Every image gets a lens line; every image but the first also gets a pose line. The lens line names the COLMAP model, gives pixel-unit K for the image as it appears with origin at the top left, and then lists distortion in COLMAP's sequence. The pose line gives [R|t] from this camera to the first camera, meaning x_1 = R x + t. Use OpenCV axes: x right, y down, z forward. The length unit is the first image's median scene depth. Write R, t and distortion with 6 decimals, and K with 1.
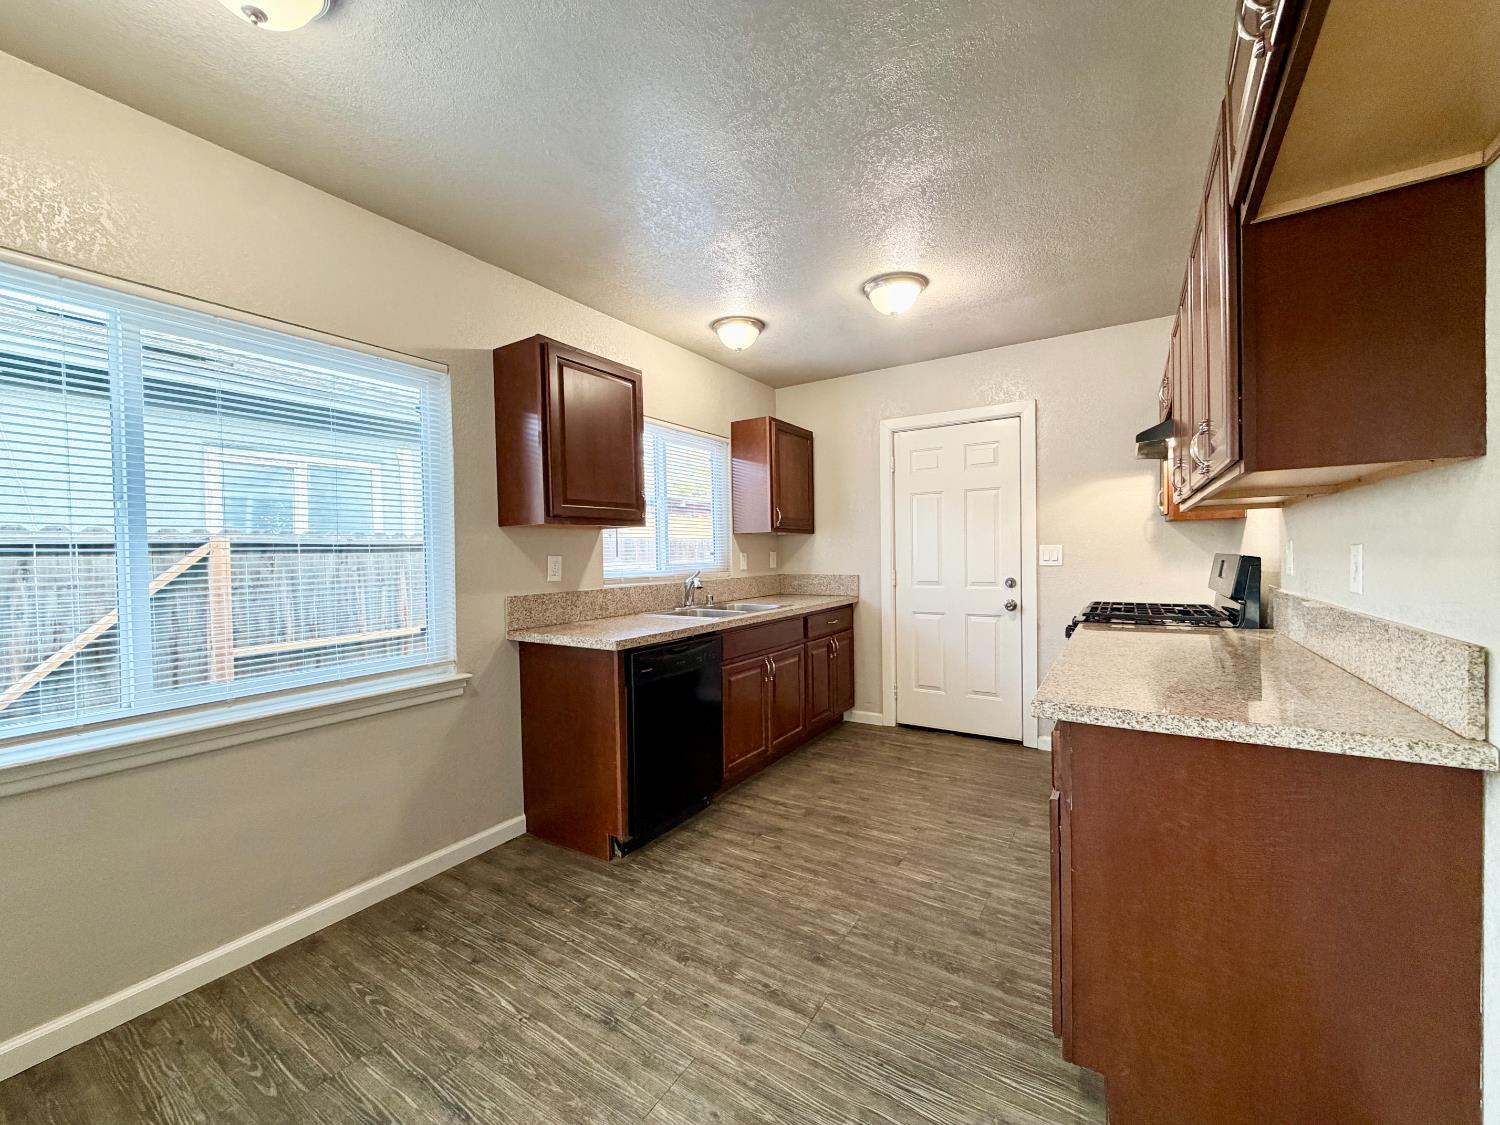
lens RADIAL K [[599.3, 0, 746.1], [0, 599.3, 565.0], [0, 0, 1]] dist [0.001363, -0.000844]
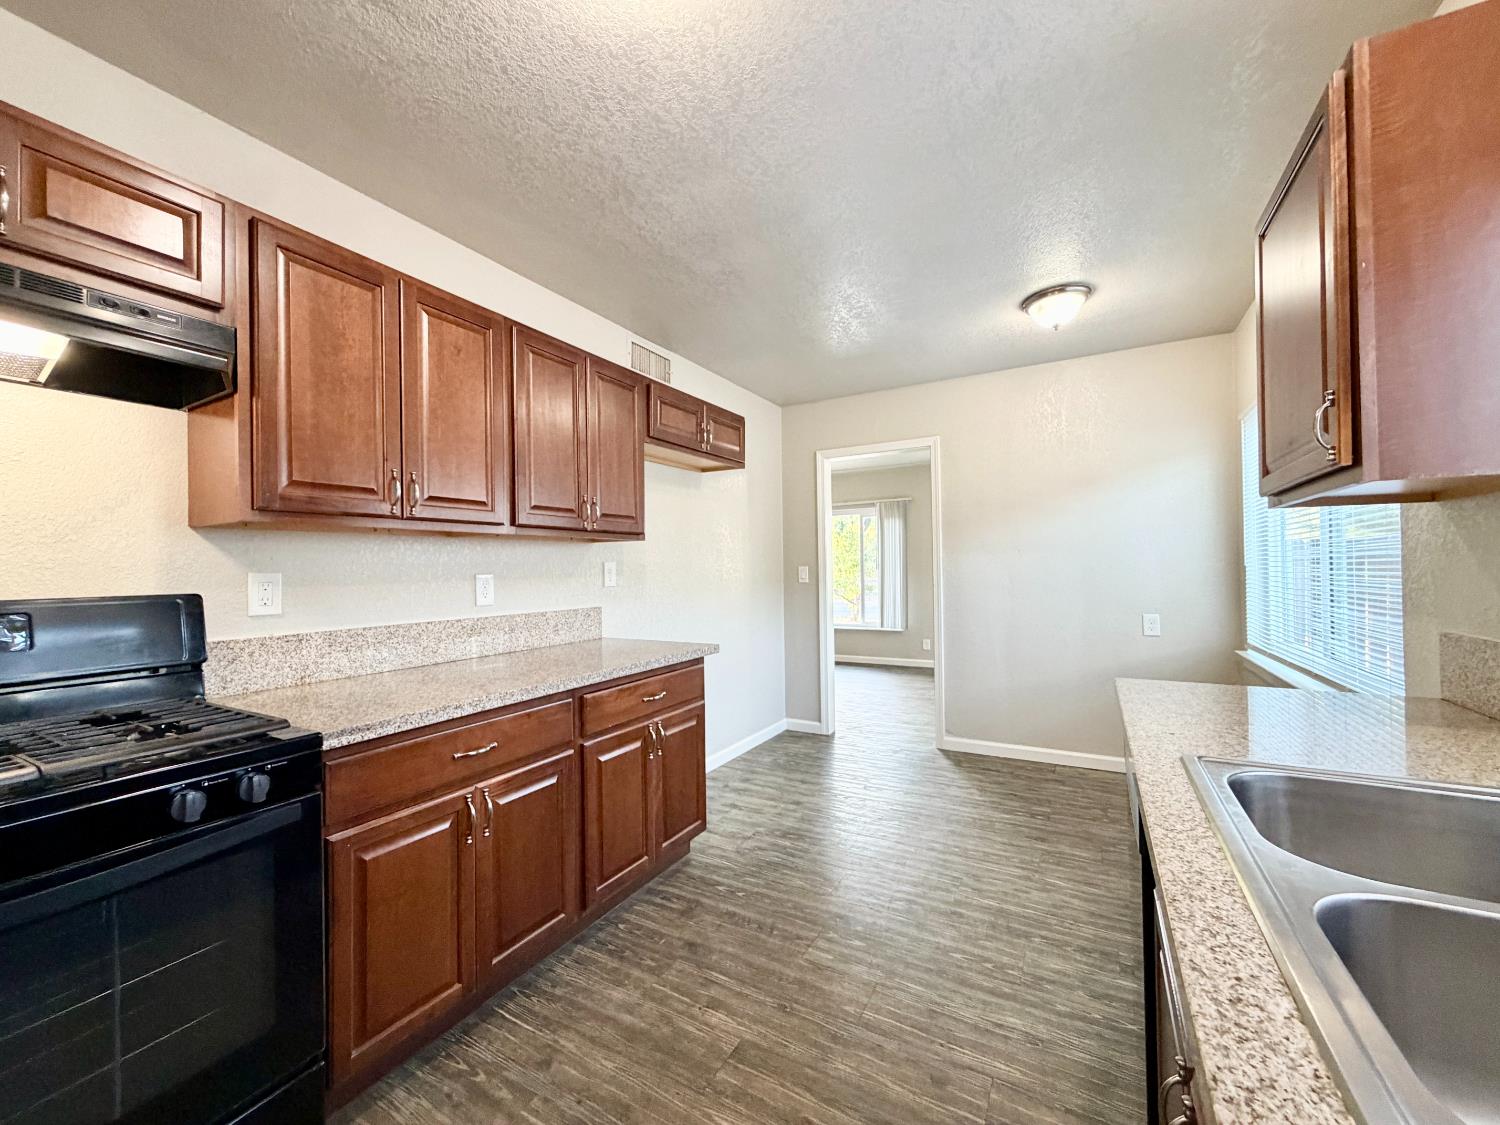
lens RADIAL K [[599.3, 0, 744.3], [0, 599.3, 557.5], [0, 0, 1]] dist [0.001363, -0.000844]
pose [[-0.998154, 0.030948, -0.052262, 0.272011], [0.030840, 0.999520, 0.002877, -0.039144], [0.052326, 0.001260, -0.998629, 1.688842]]
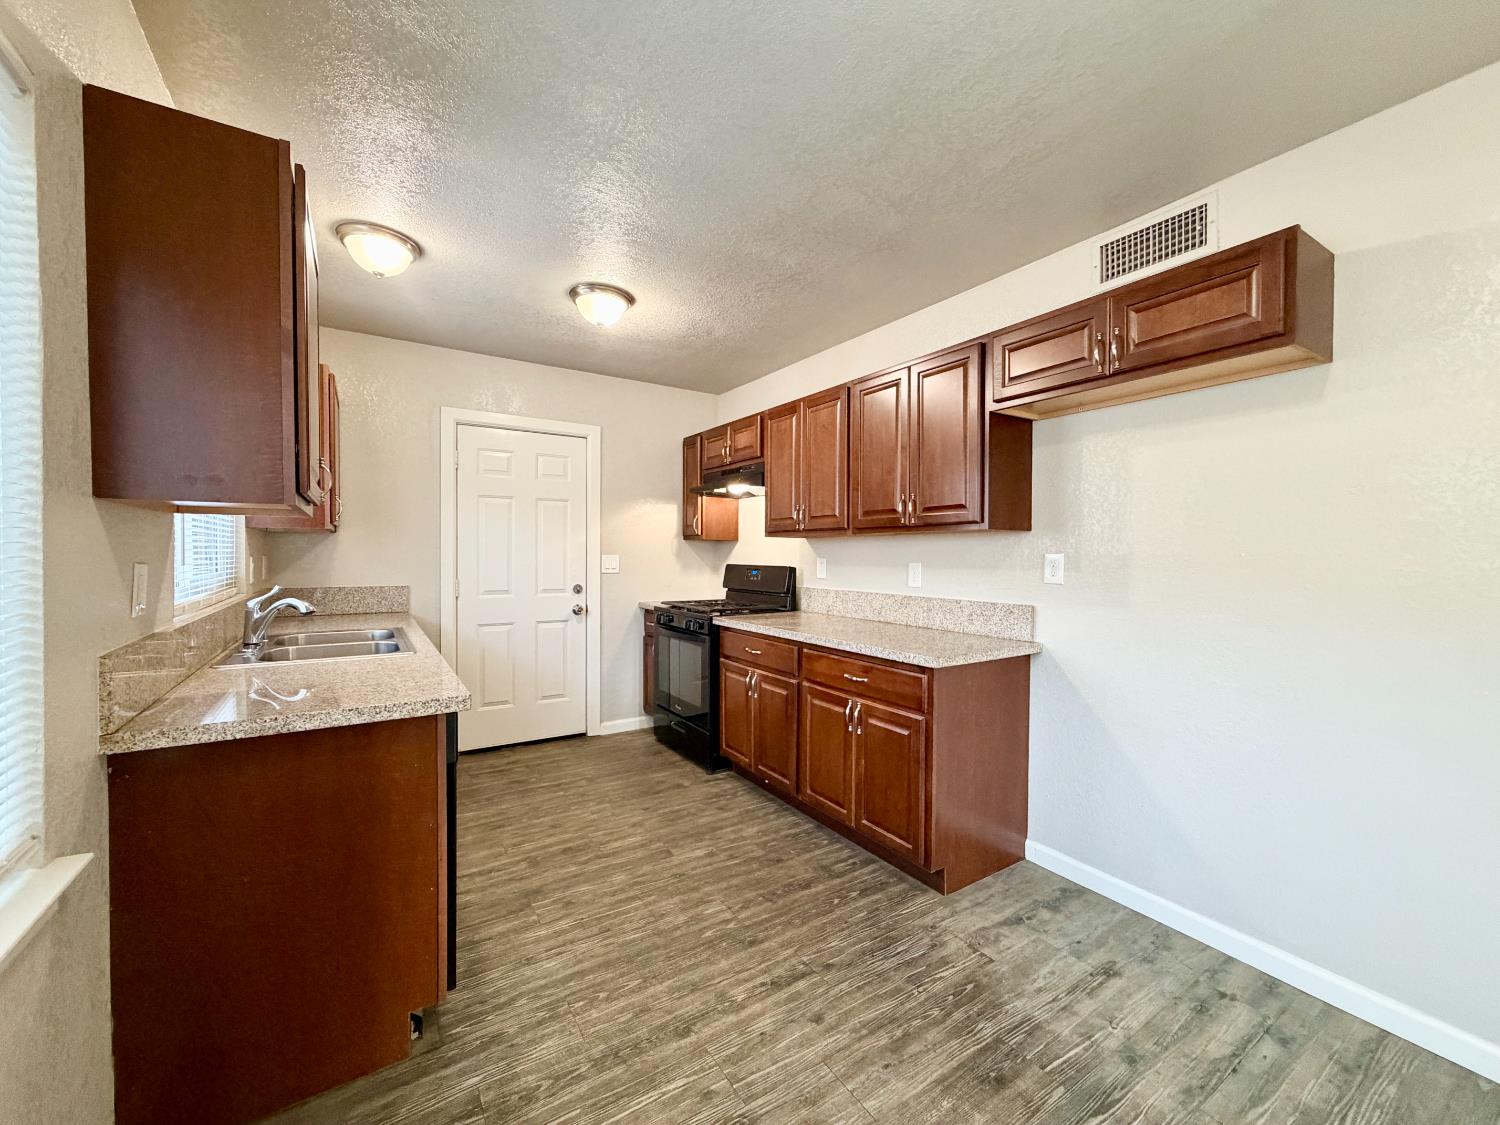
lens RADIAL K [[599.3, 0, 749.5], [0, 599.3, 559.0], [0, 0, 1]] dist [0.001363, -0.000844]
pose [[0.413159, 0.012312, 0.910576, -0.683301], [0.003726, 0.999877, -0.015210, -0.011198], [-0.910651, 0.009677, 0.413062, 0.433976]]
